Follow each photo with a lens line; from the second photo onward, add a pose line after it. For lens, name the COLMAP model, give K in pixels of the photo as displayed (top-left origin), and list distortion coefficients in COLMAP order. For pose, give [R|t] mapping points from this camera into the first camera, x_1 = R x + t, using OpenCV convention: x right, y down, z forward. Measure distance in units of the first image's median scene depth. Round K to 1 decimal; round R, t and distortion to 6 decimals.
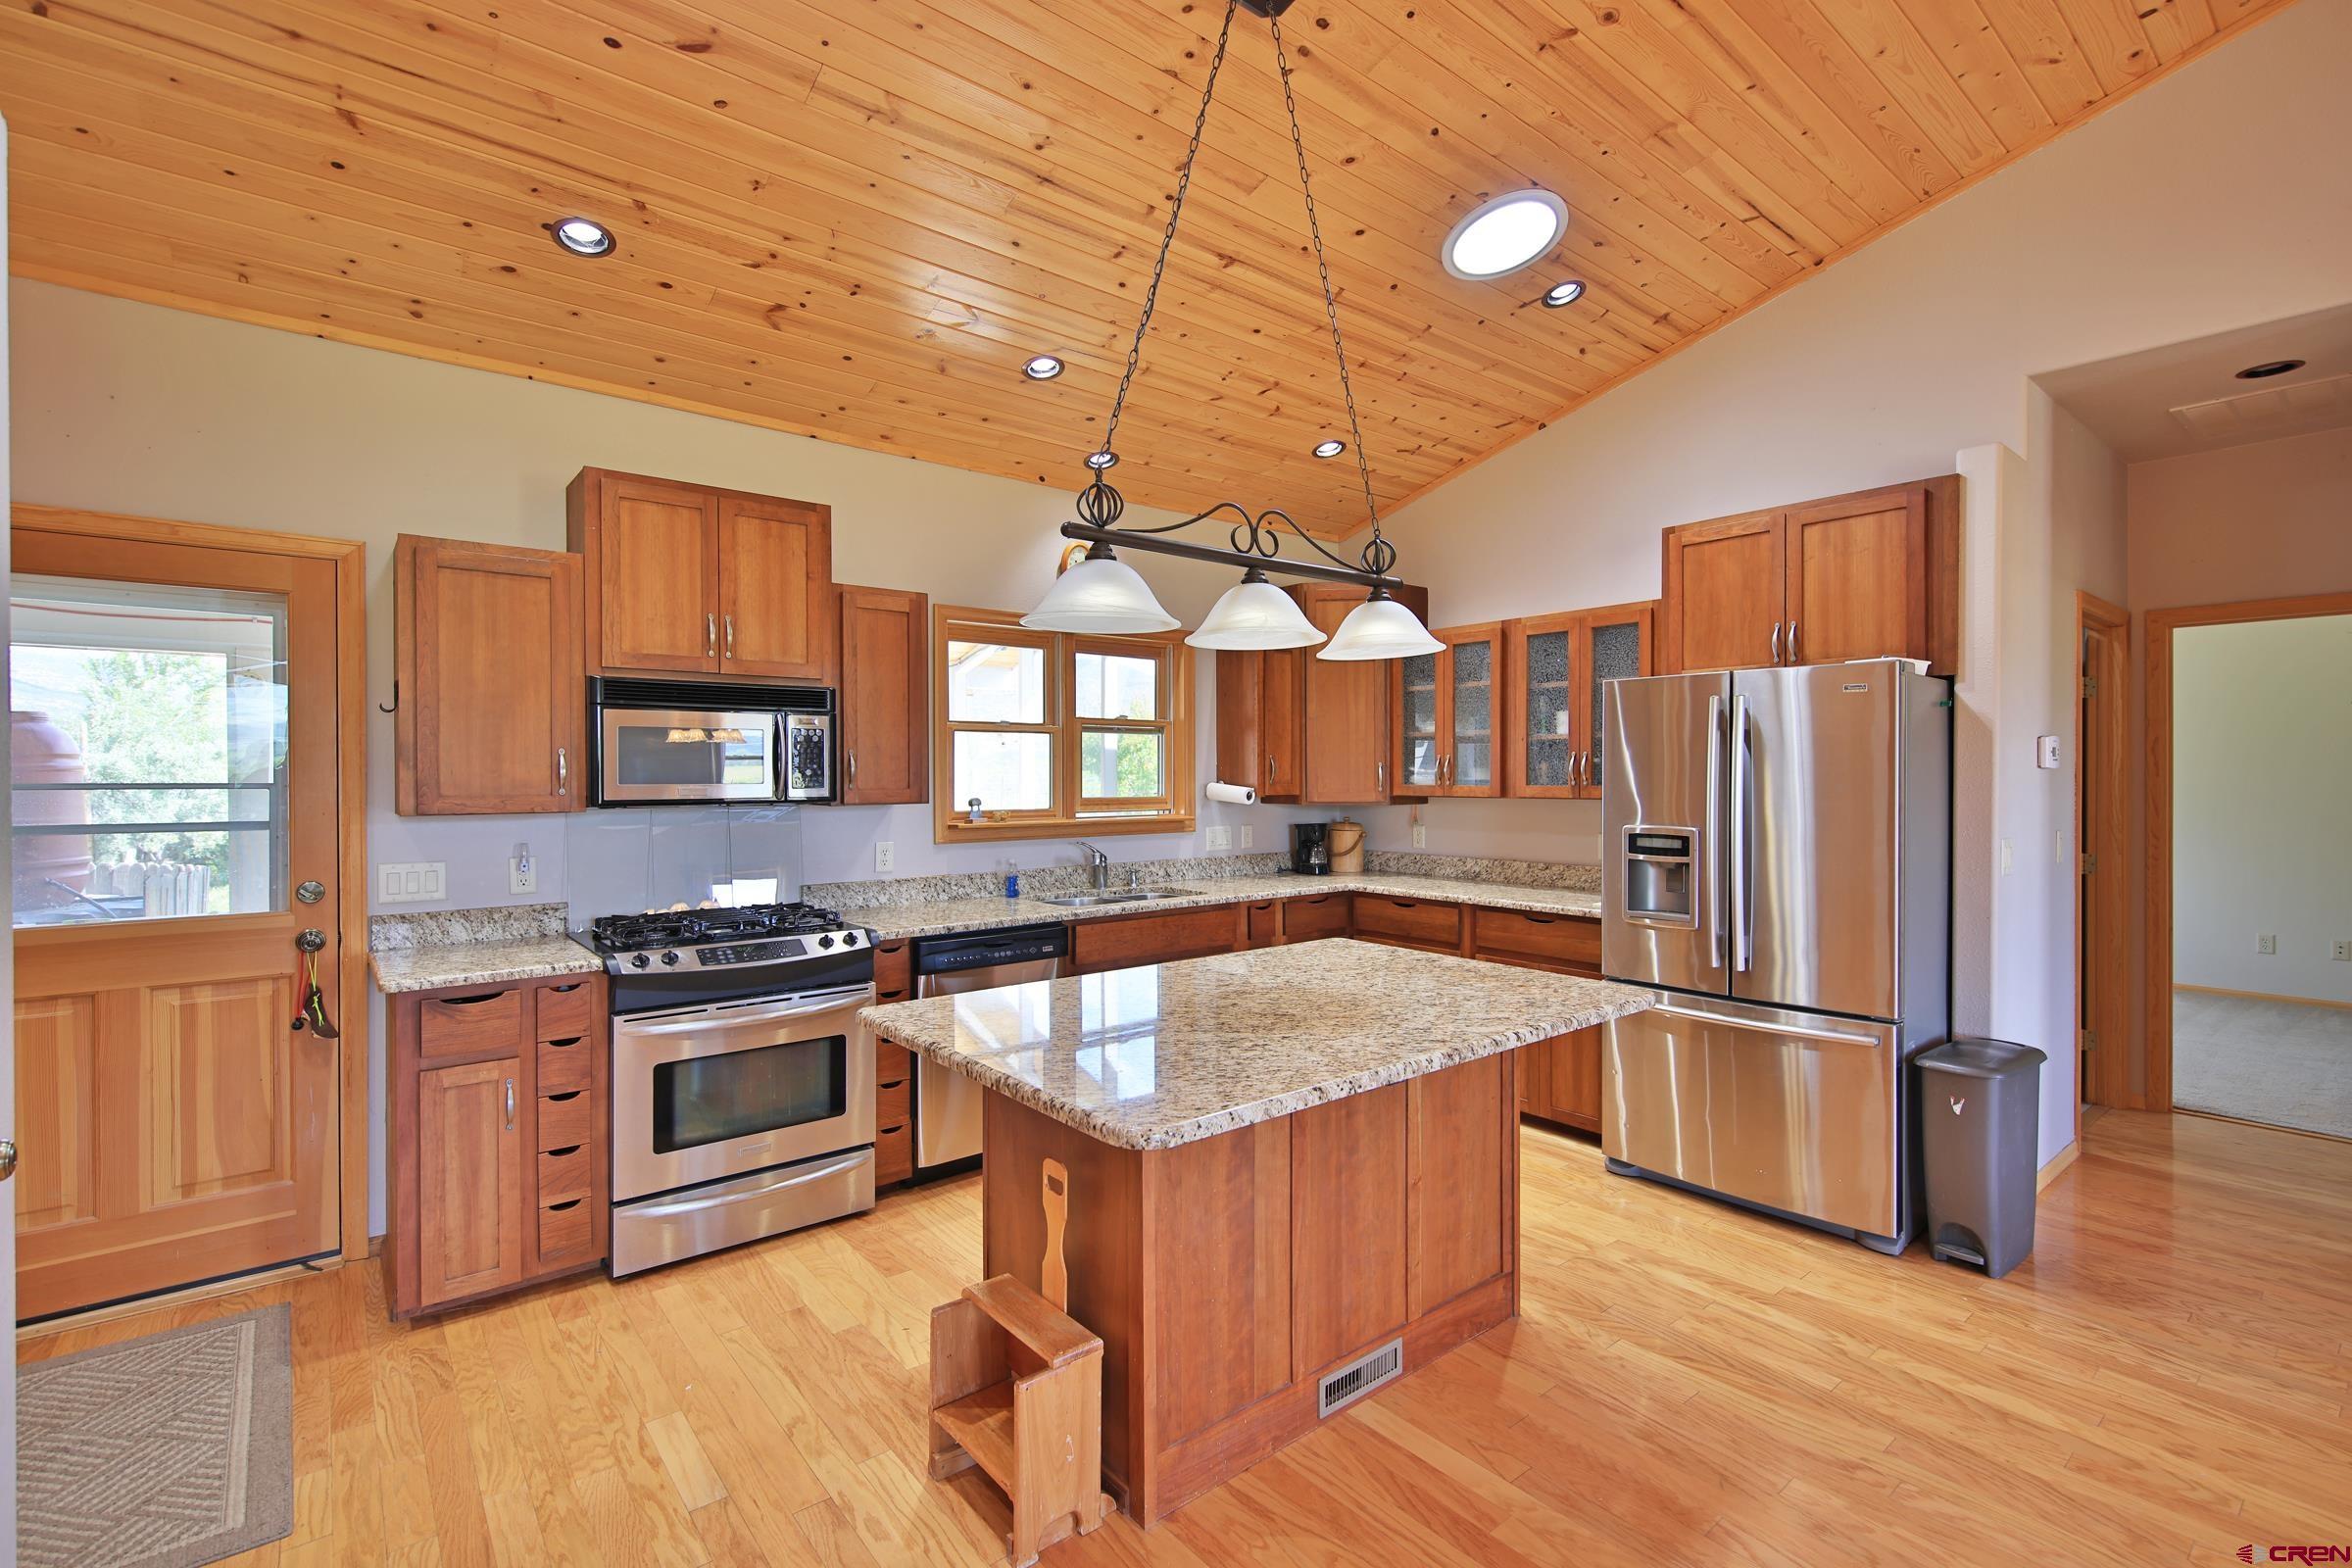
lens RADIAL K [[1046.7, 0, 1183.8], [0, 1046.7, 781.5], [0, 0, 1]] dist [0.013012, -0.006770]
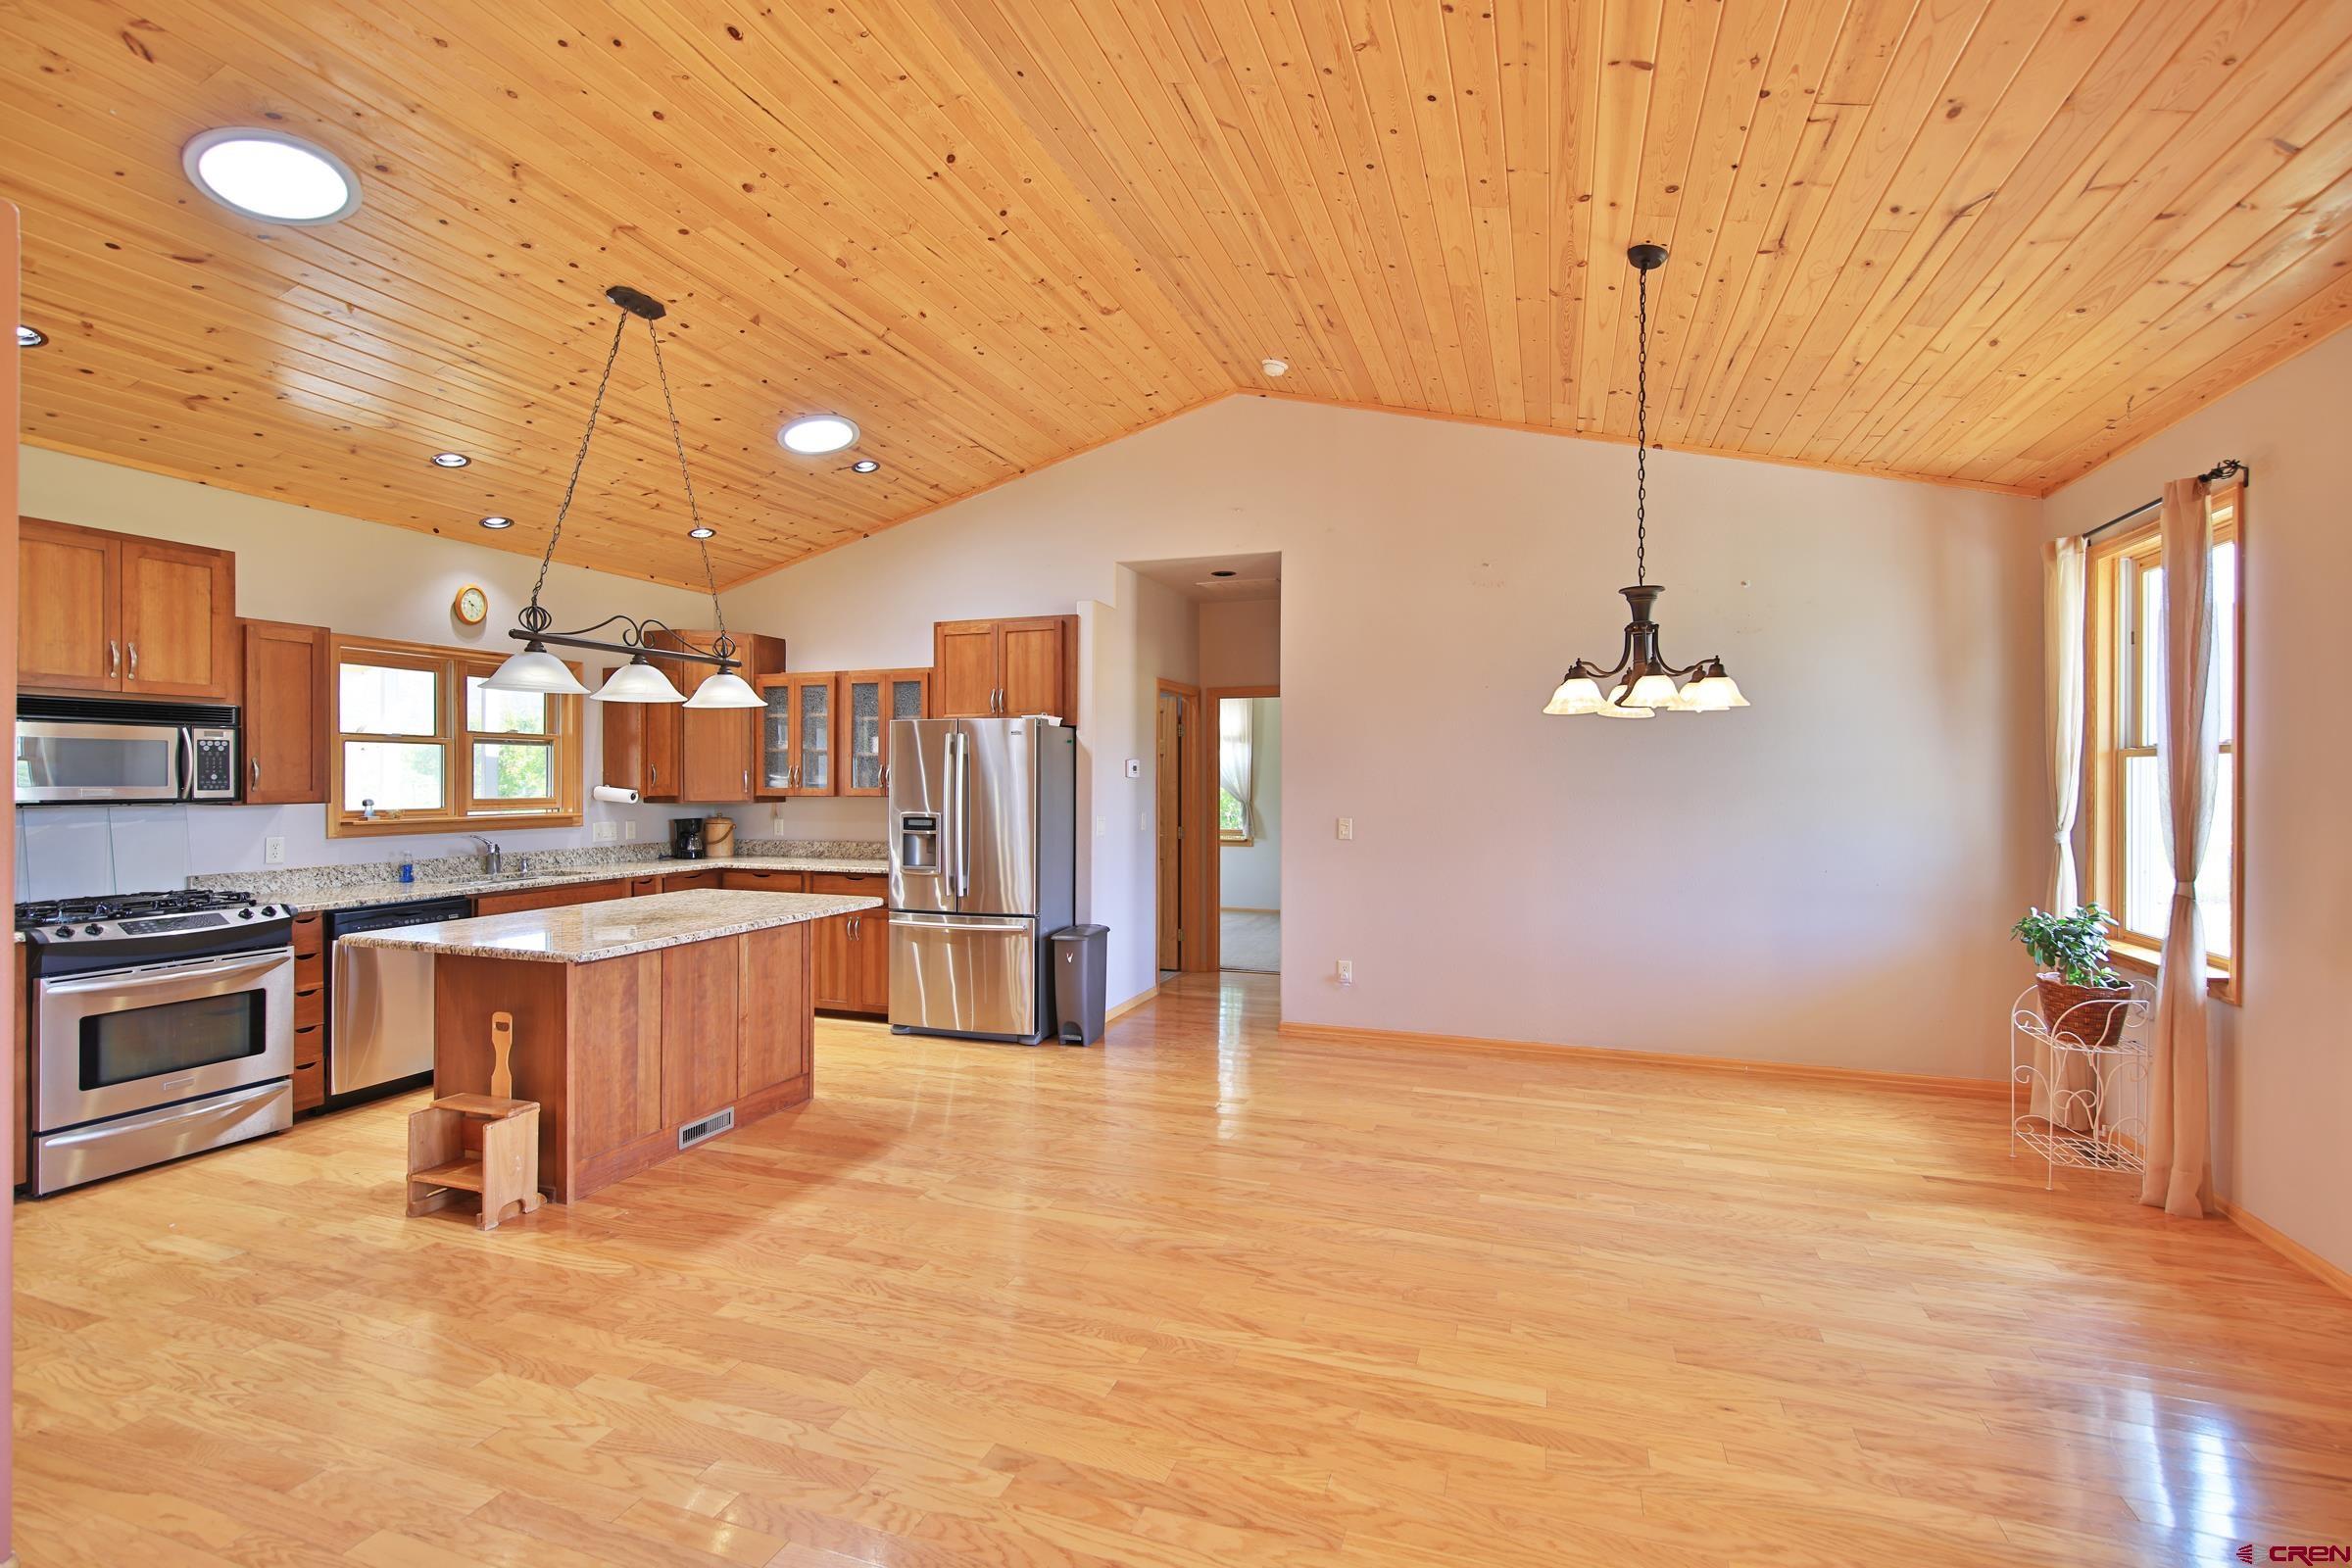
lens RADIAL K [[1046.7, 0, 1183.8], [0, 1046.7, 781.5], [0, 0, 1]] dist [0.013012, -0.006770]
pose [[0.853699, 0.002056, 0.520762, -0.041897], [0.000777, 0.999986, -0.005221, 0.003818], [-0.520766, 0.004862, 0.853686, -0.596488]]
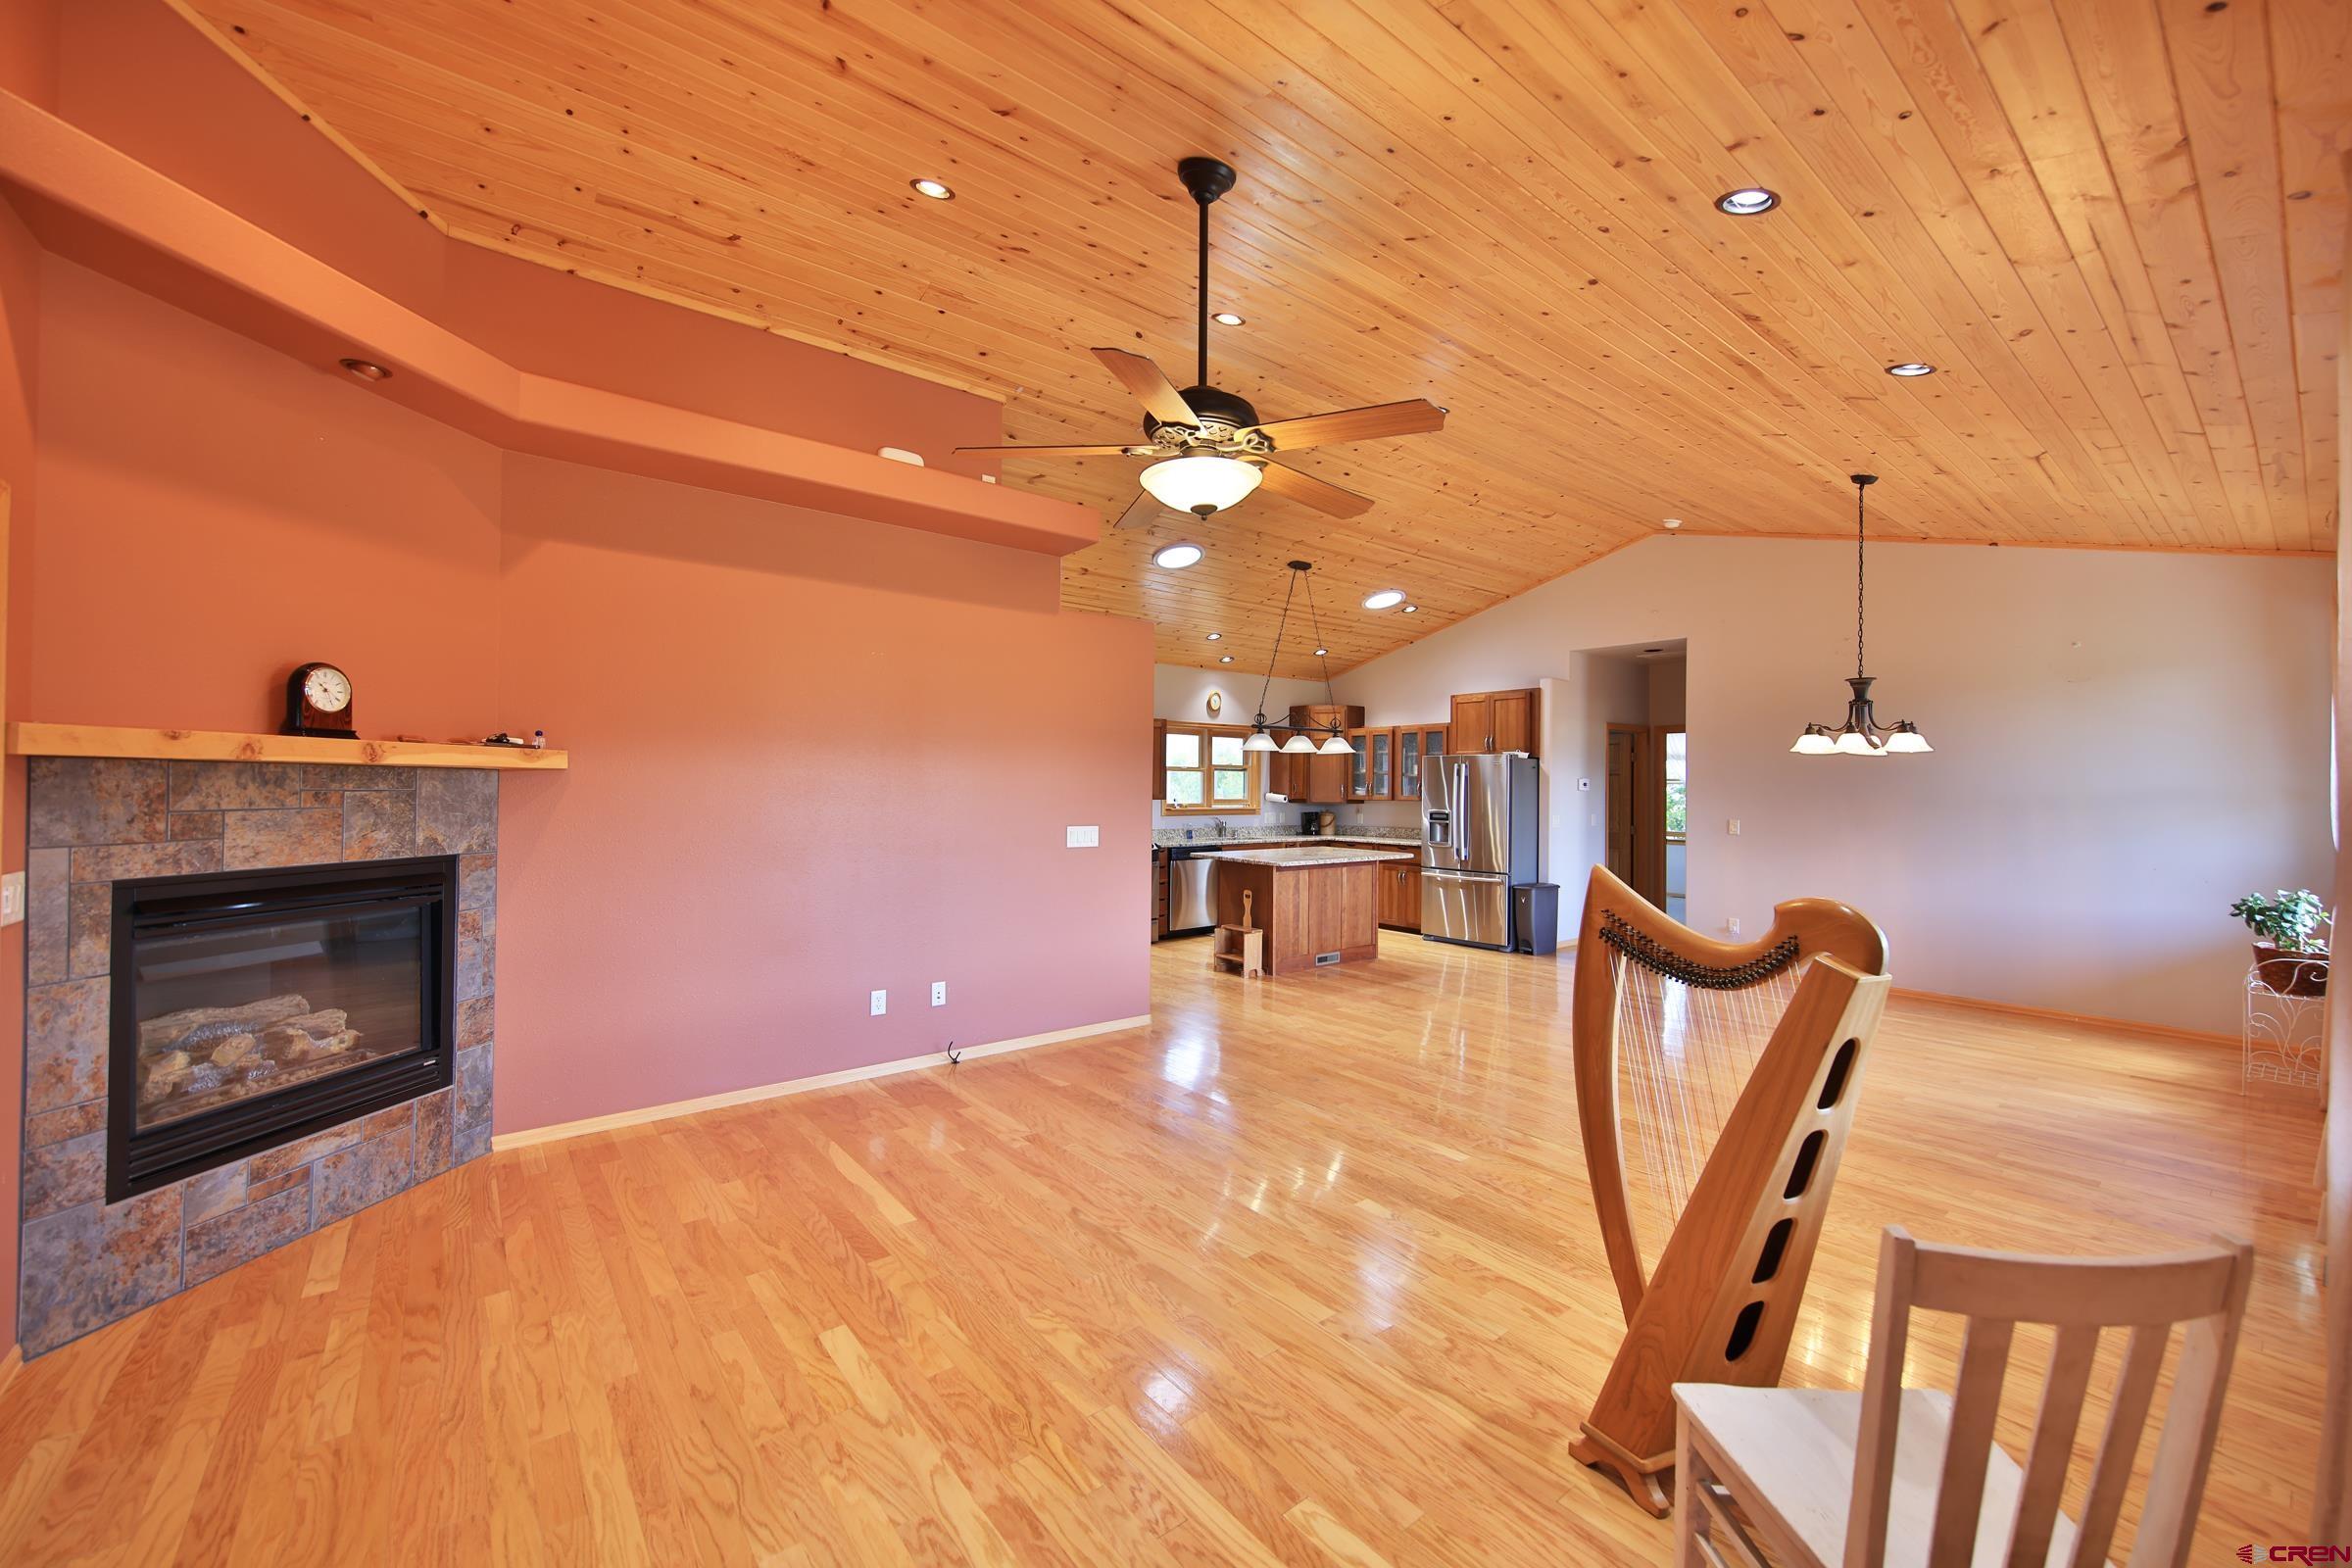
lens RADIAL K [[907.7, 0, 1179.5], [0, 907.7, 779.8], [0, 0, 1]] dist [0.006415, -0.000143]
pose [[0.999844, 0.010470, -0.014203, -0.198971], [-0.010704, 0.999807, -0.016469, 0.009985], [0.014028, 0.016619, 0.999763, -1.410283]]
